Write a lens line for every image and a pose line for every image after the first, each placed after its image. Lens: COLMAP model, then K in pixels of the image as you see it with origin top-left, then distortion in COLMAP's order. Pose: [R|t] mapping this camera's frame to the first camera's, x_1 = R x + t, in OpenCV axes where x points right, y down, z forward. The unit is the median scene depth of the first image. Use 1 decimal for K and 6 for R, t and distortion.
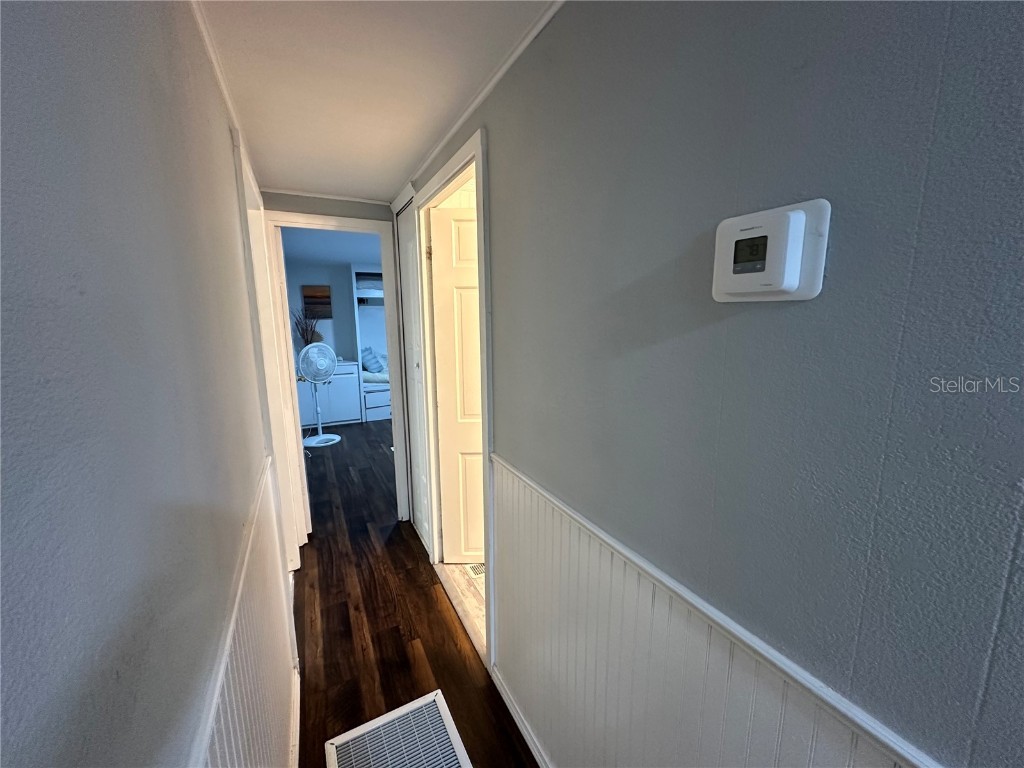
lens RADIAL K [[409.9, 0, 512.0], [0, 409.9, 384.0], [0, 0, 1]] dist [0.000767, 0.000249]
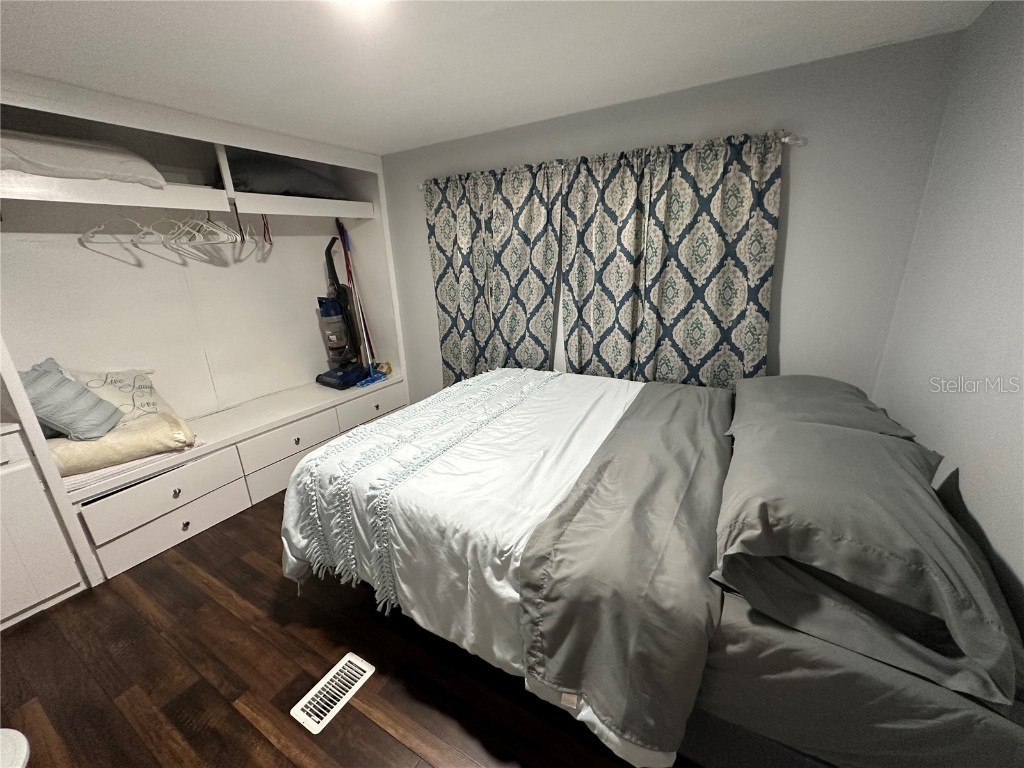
lens RADIAL K [[409.9, 0, 512.0], [0, 409.9, 384.0], [0, 0, 1]] dist [0.000767, 0.000249]
pose [[0.841569, -0.181257, 0.508830, -0.214023], [0.118992, 0.981086, 0.152682, -0.083068], [-0.526881, -0.067946, 0.847219, 0.539729]]
